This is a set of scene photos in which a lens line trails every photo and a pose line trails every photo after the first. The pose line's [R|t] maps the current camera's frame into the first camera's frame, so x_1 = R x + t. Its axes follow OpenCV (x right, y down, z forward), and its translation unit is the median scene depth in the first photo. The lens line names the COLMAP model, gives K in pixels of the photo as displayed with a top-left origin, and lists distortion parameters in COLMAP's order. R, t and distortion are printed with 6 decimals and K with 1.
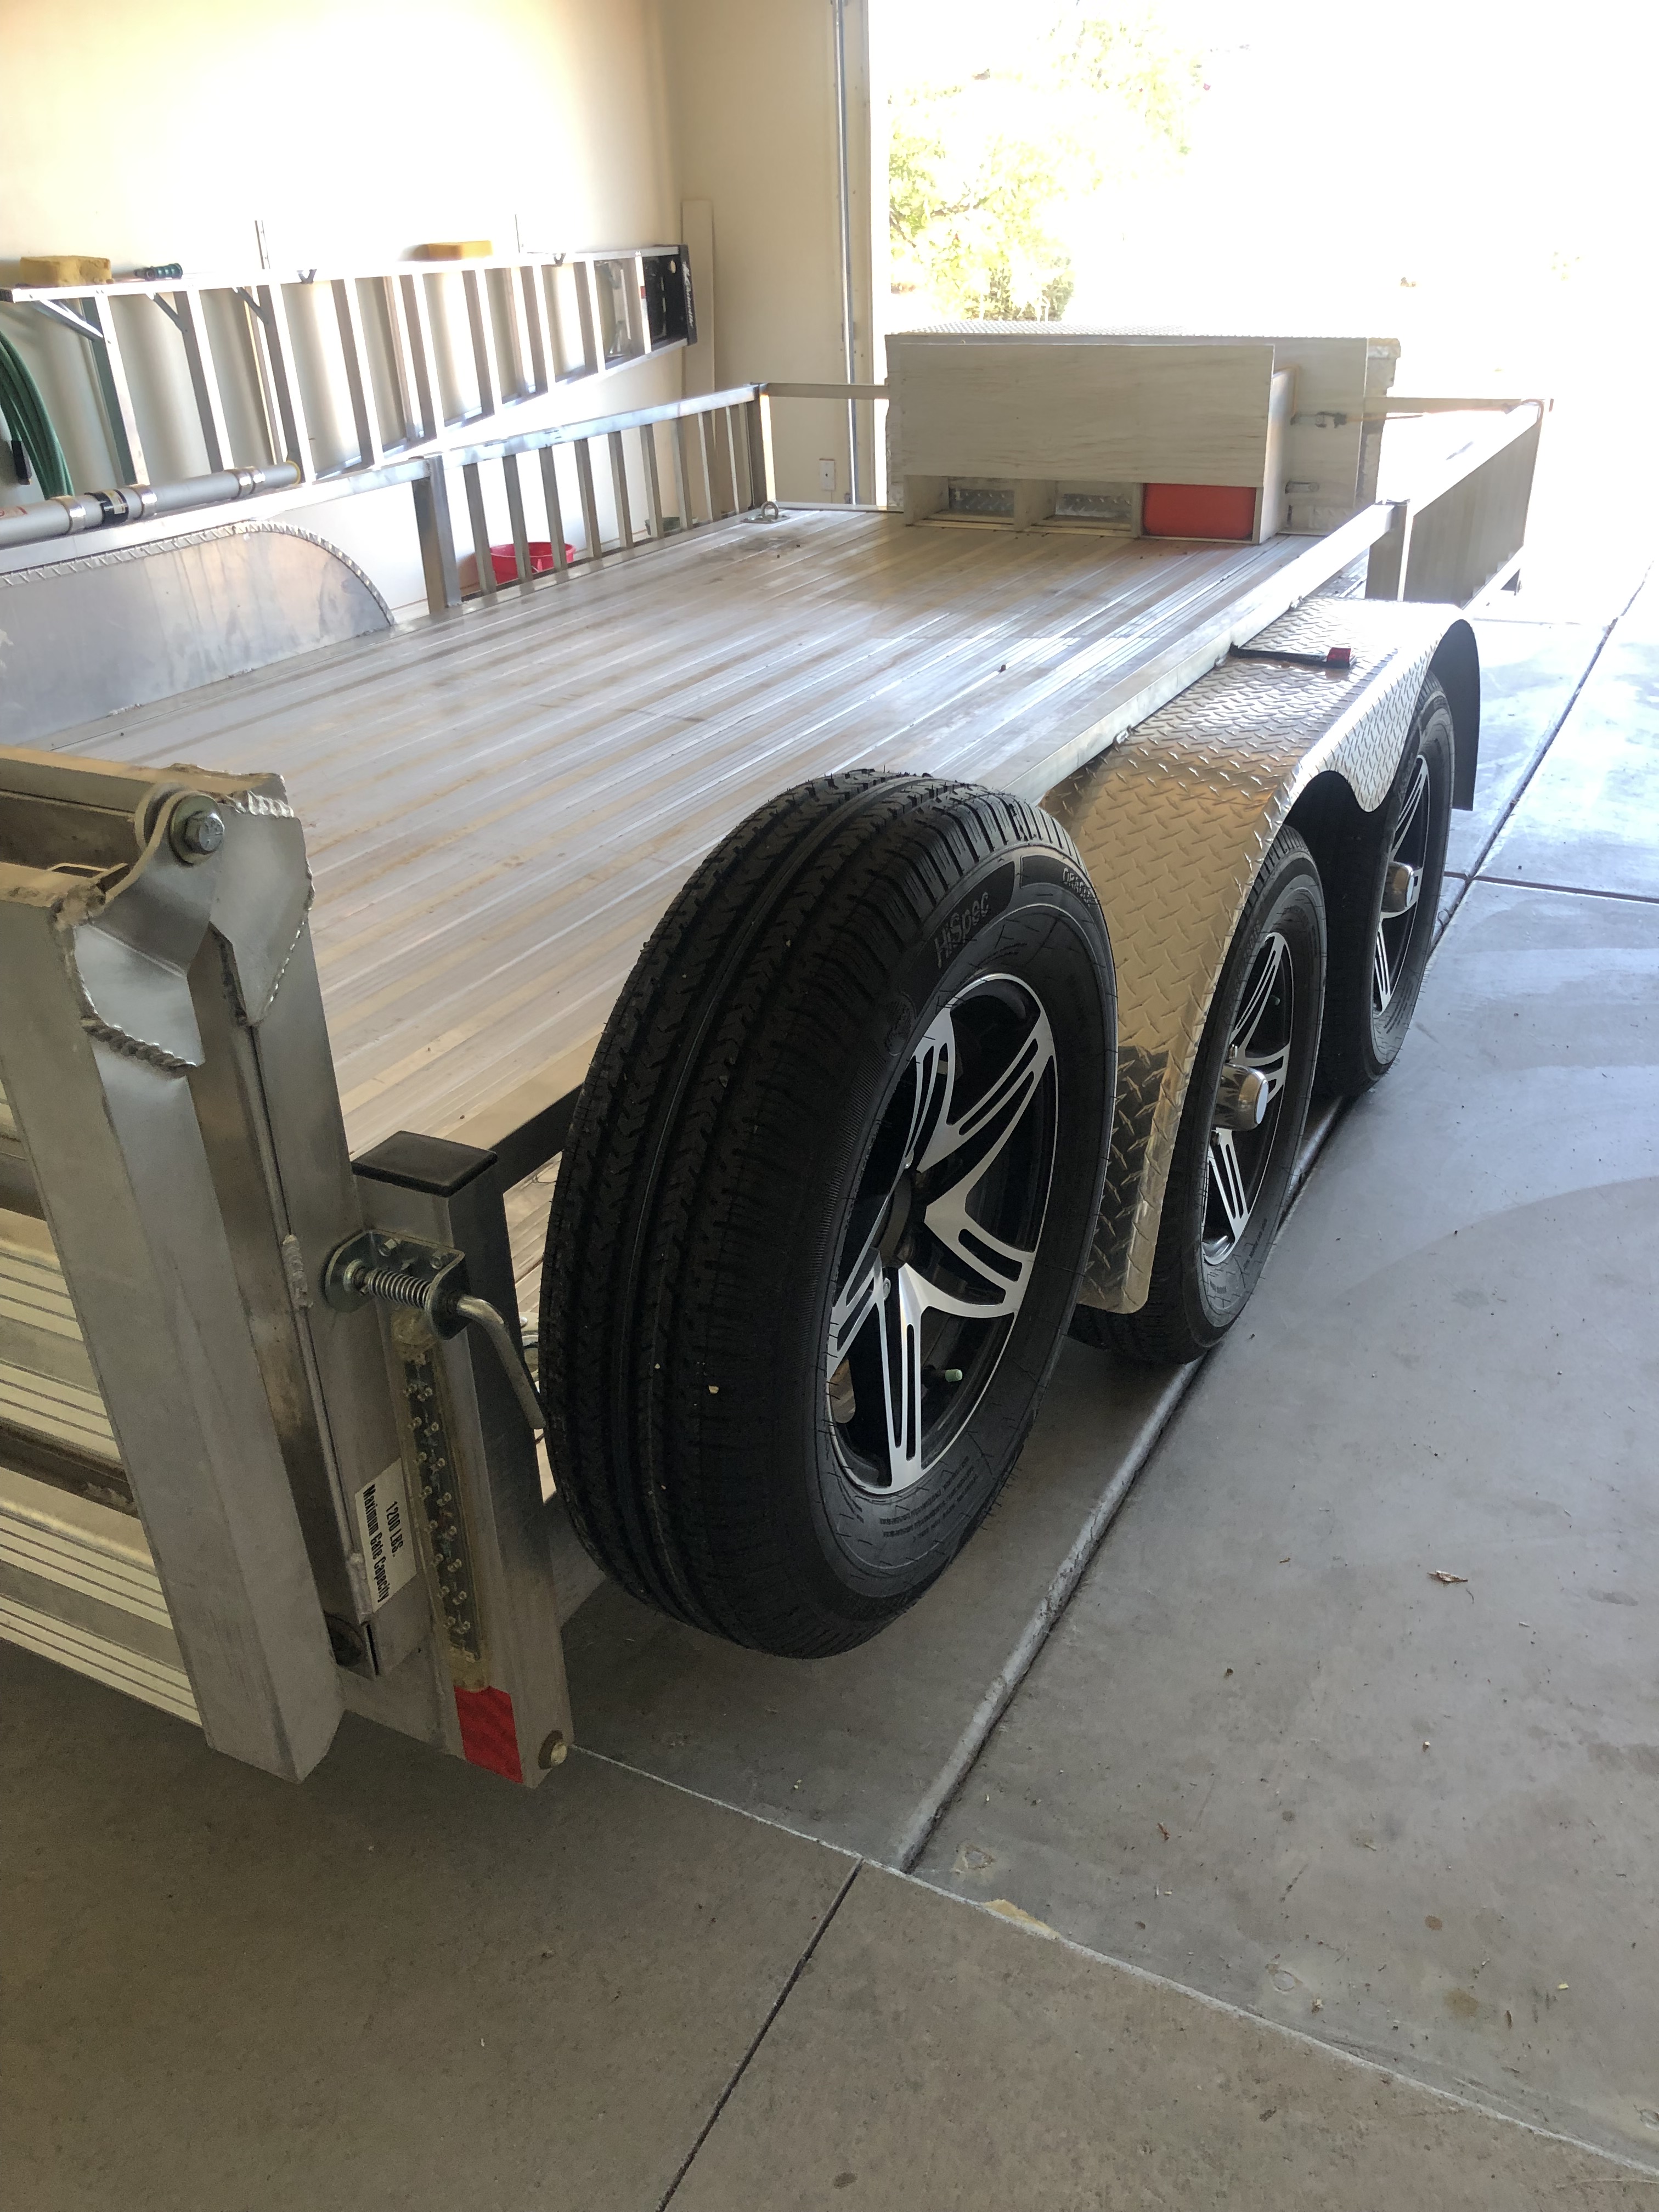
lens RADIAL K [[1790.3, 0, 888.7], [0, 1790.3, 1128.0], [0, 0, 1]] dist [0.035593, -0.082813]
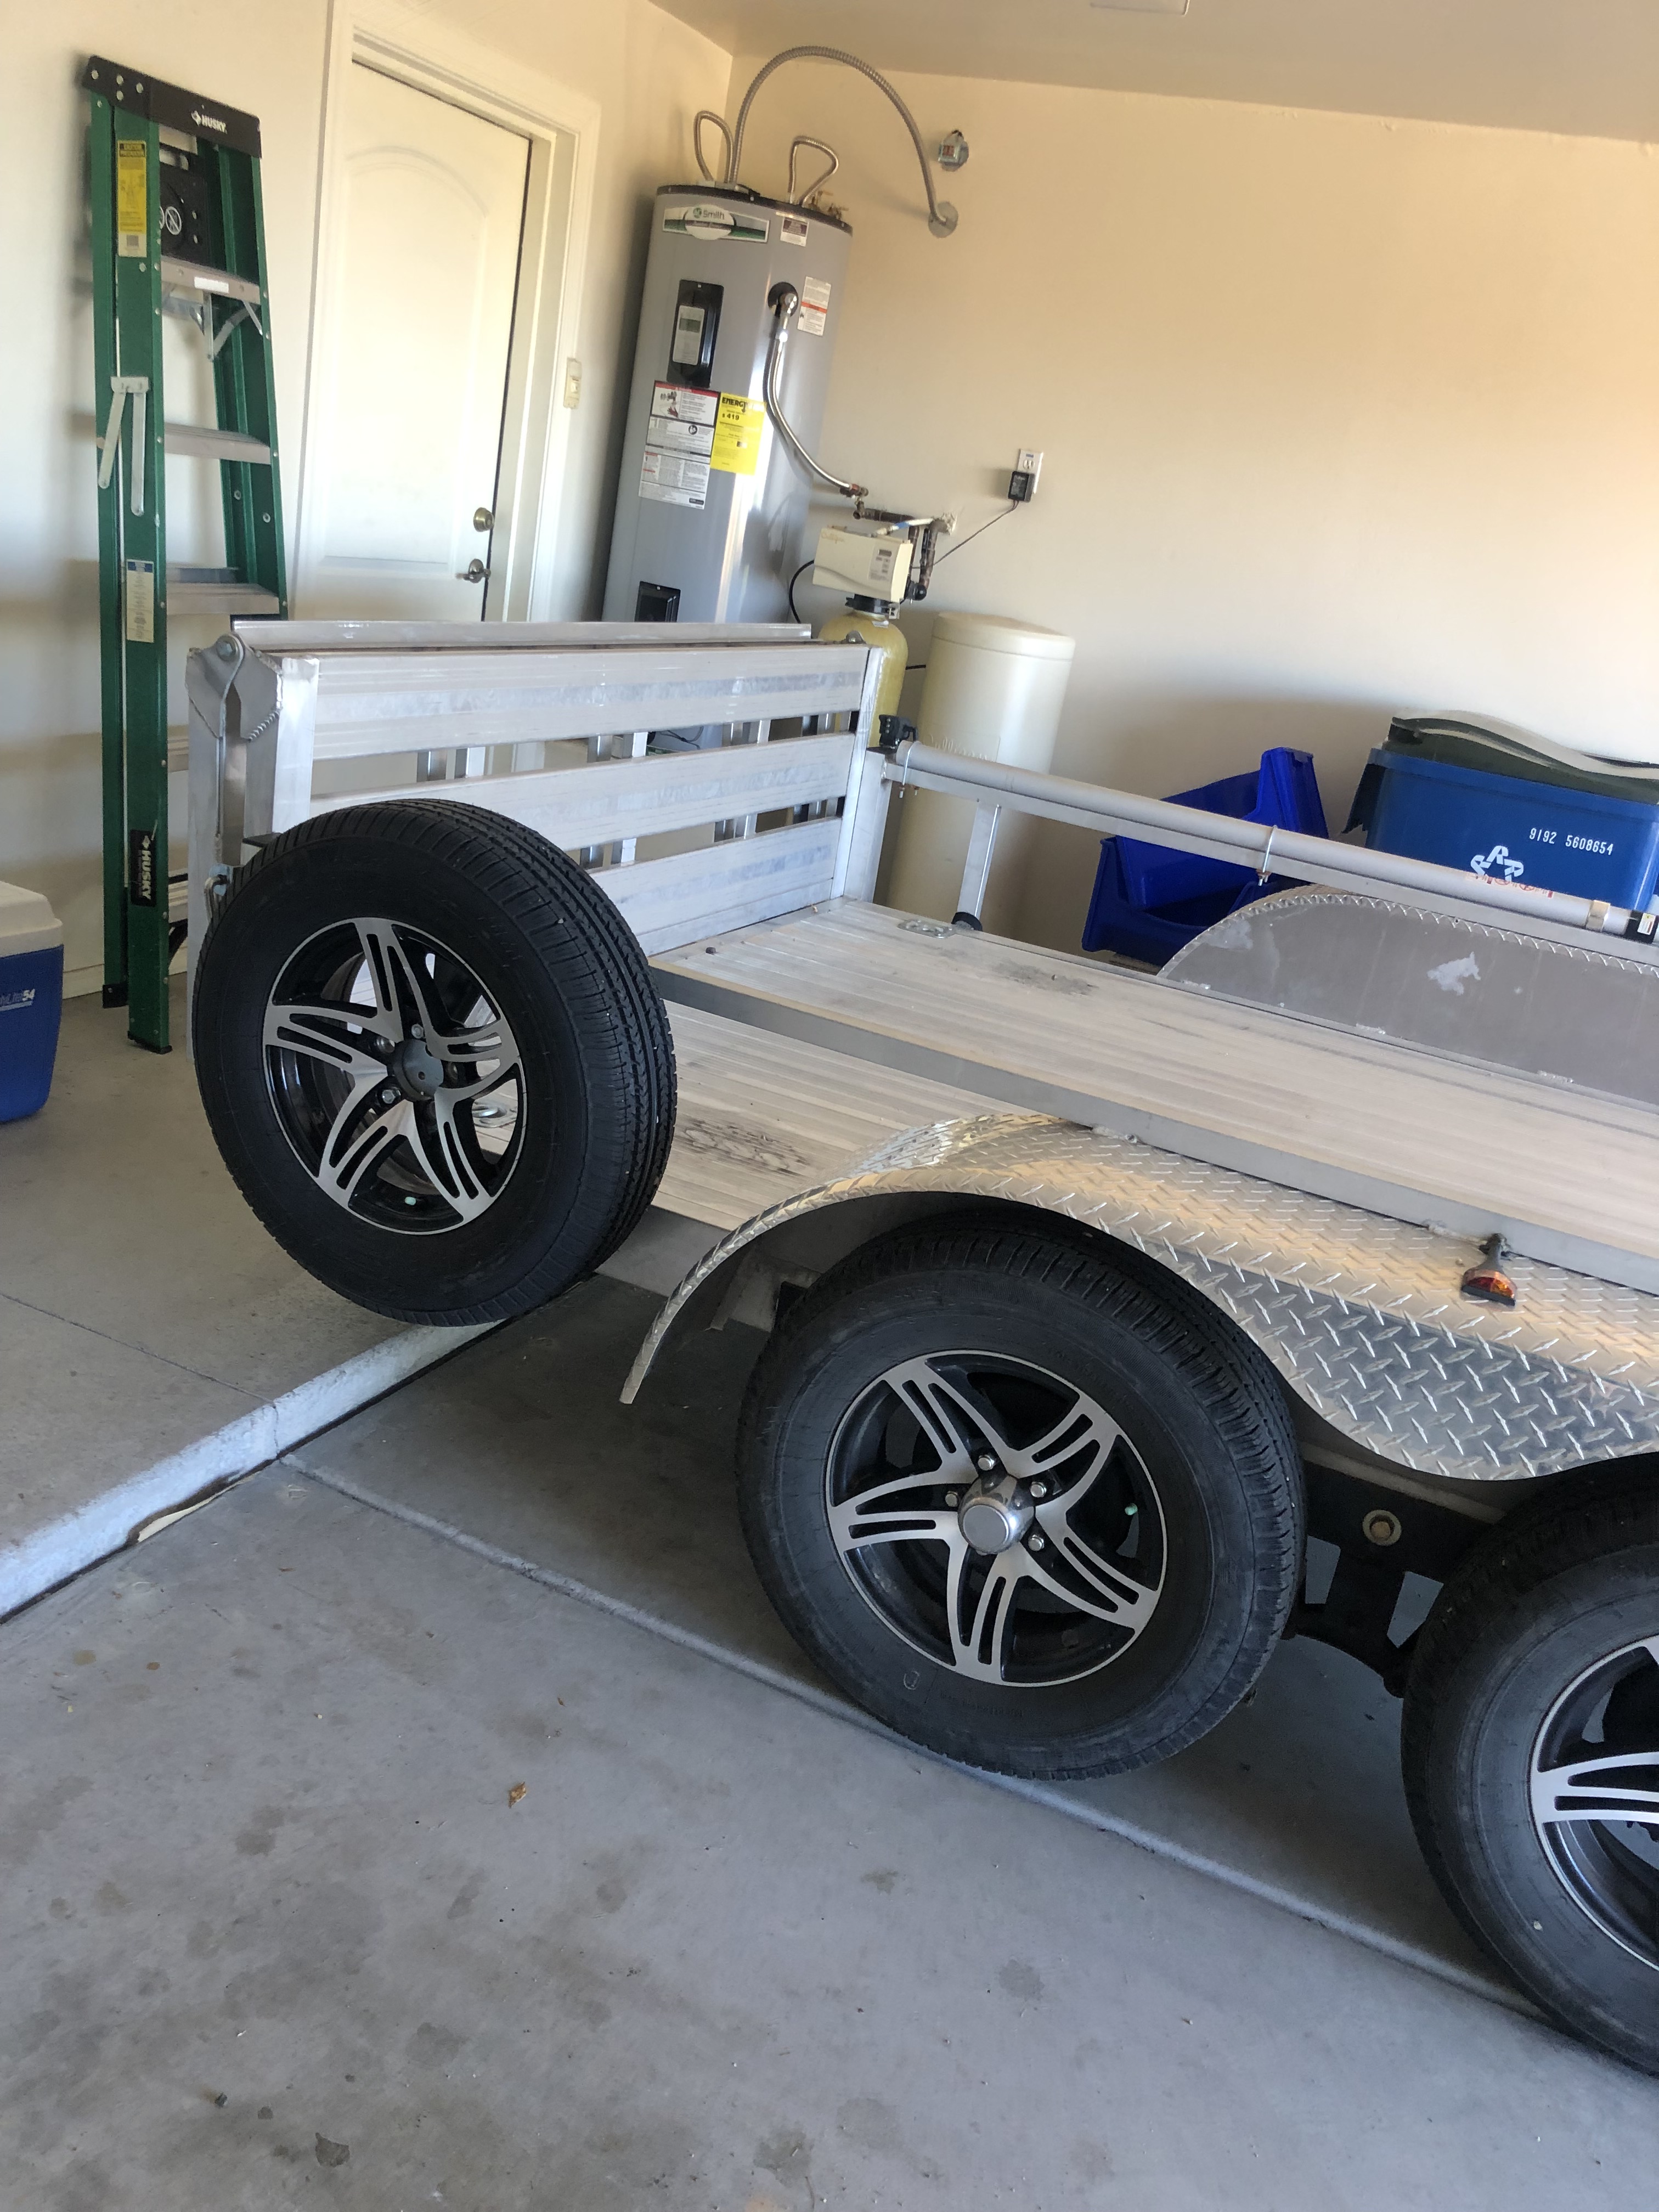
lens RADIAL K [[1790.3, 0, 888.7], [0, 1790.3, 1128.0], [0, 0, 1]] dist [0.035593, -0.082813]
pose [[0.045550, 0.350634, -0.935404, 2.013741], [-0.610993, 0.750588, 0.251604, -0.746483], [0.790325, 0.560065, 0.248424, 1.222946]]
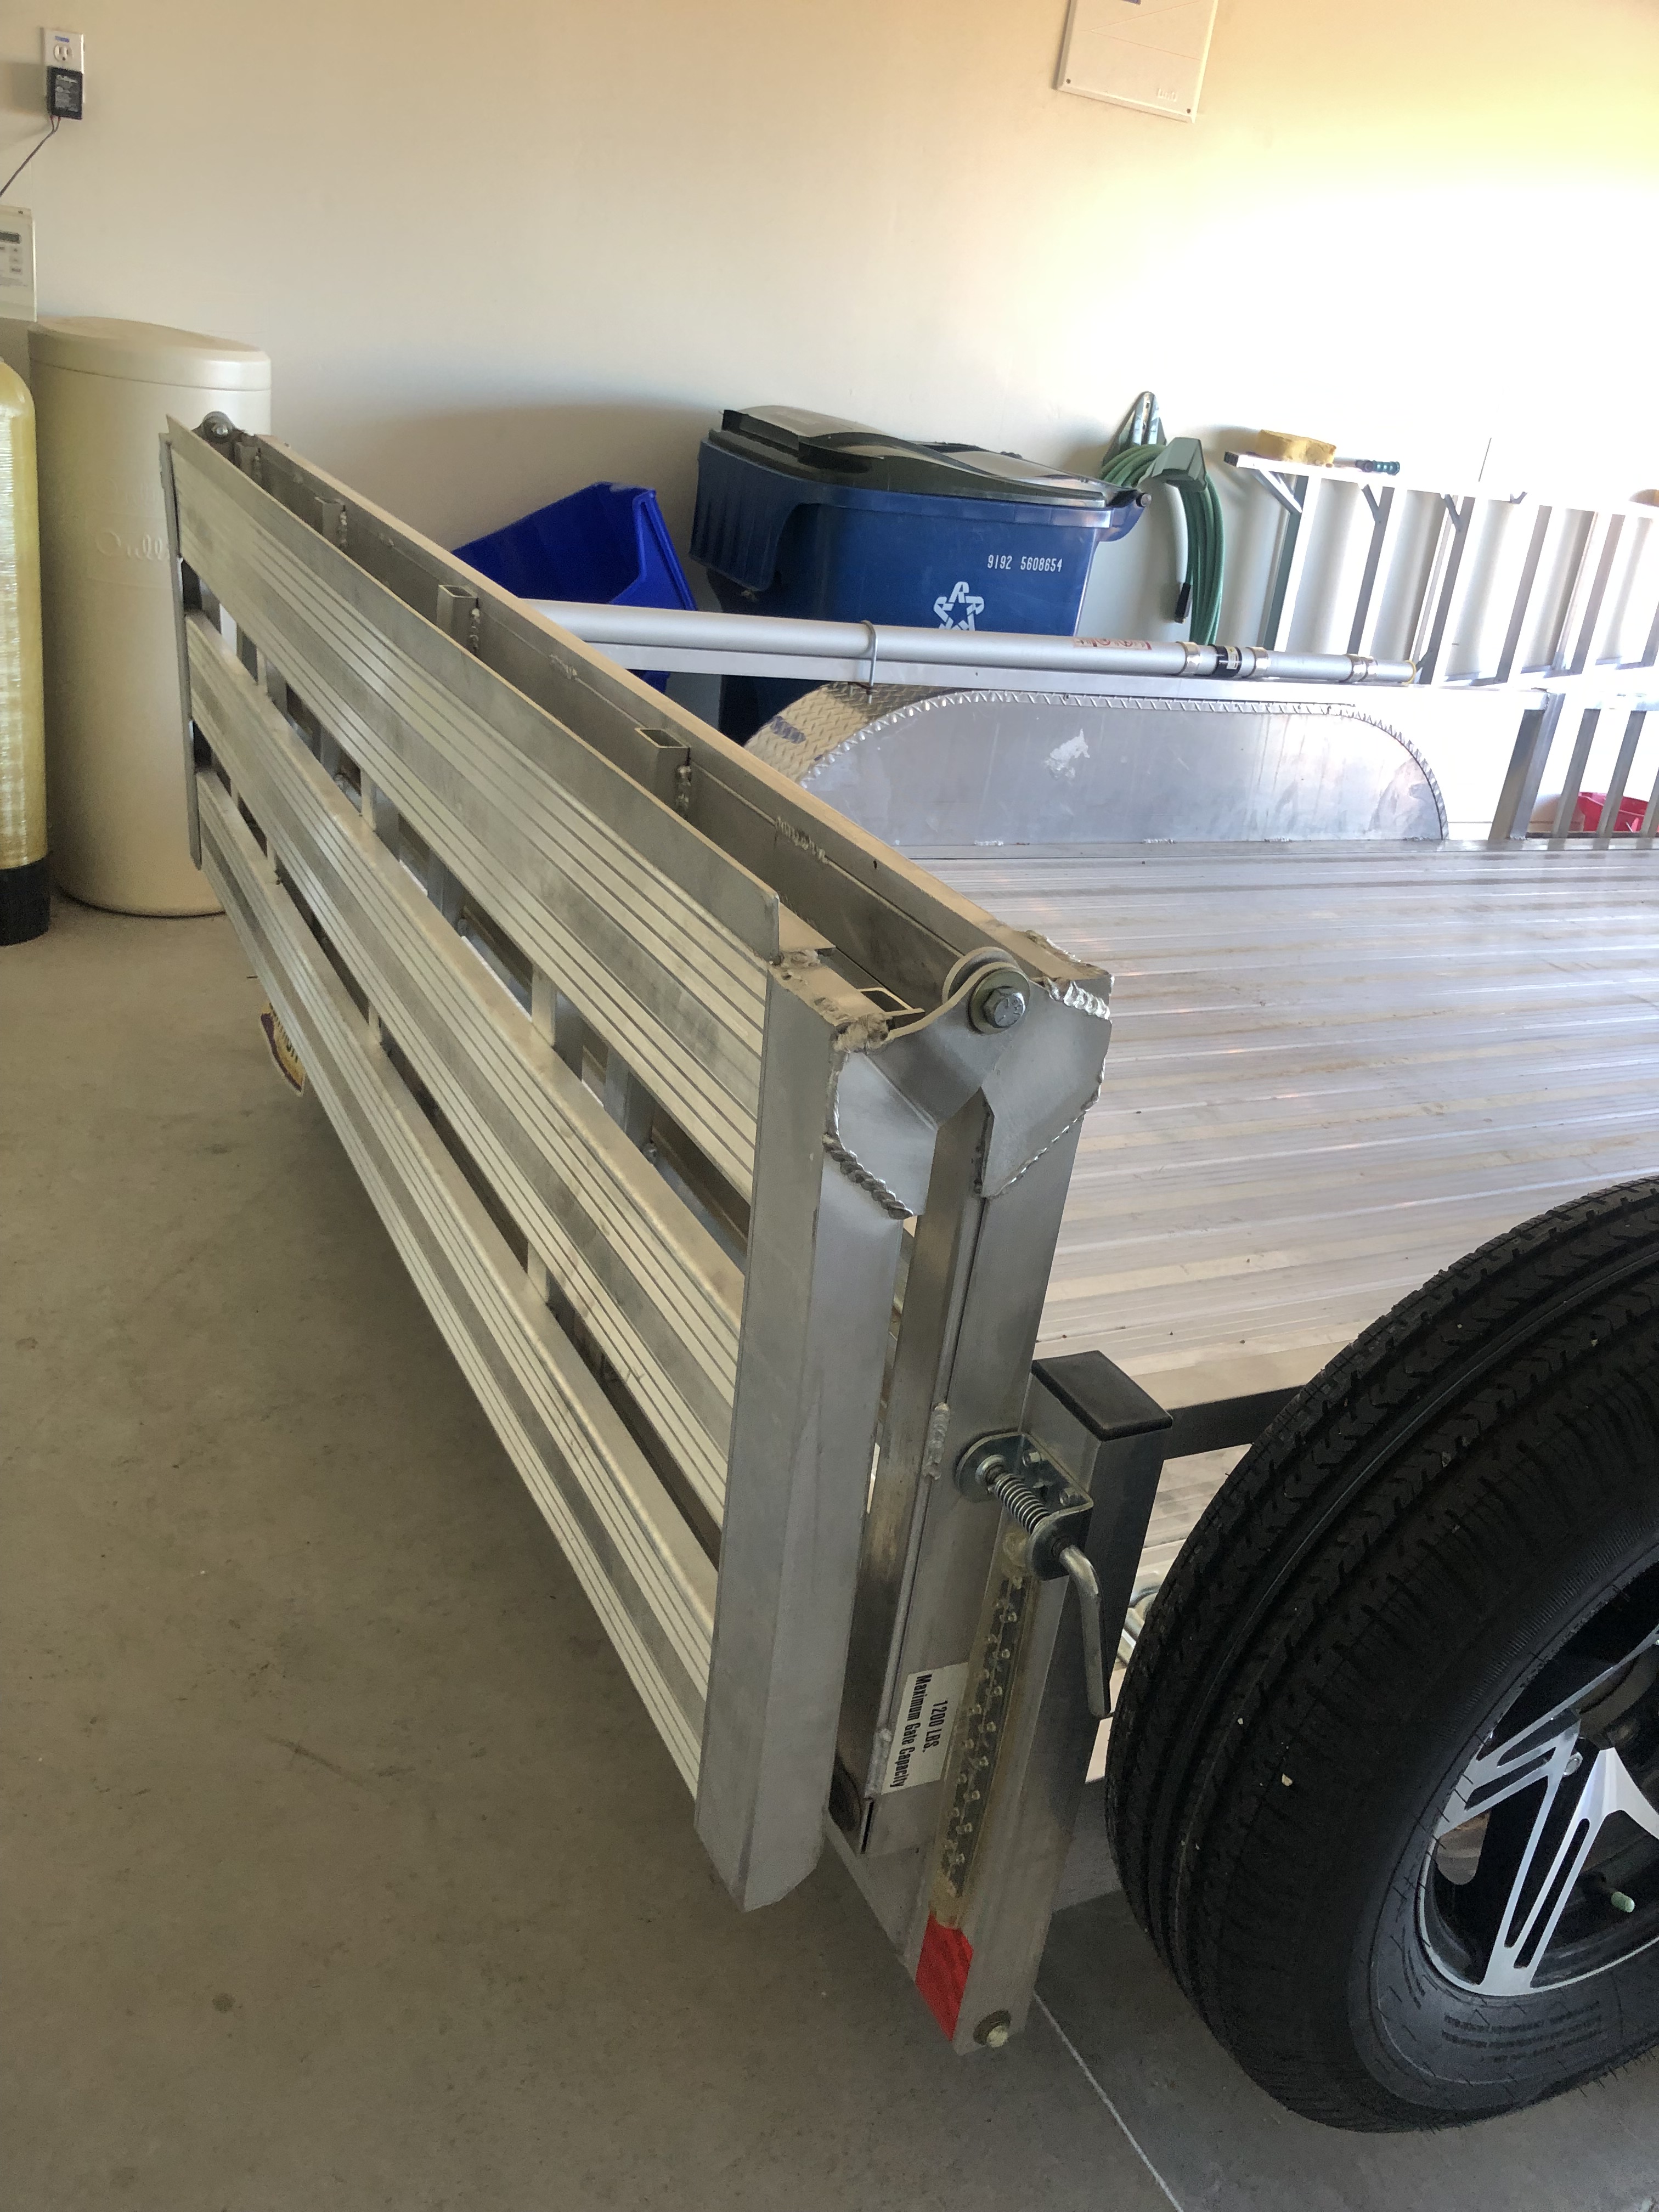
lens RADIAL K [[1822.4, 0, 829.5], [0, 1822.4, 1106.0], [0, 0, 1]] dist [0.034122, -0.075673]
pose [[0.791868, 0.358081, -0.494694, 0.043871], [-0.413135, 0.910668, -0.002134, -0.052967], [0.449738, 0.206065, 0.869064, 0.067588]]
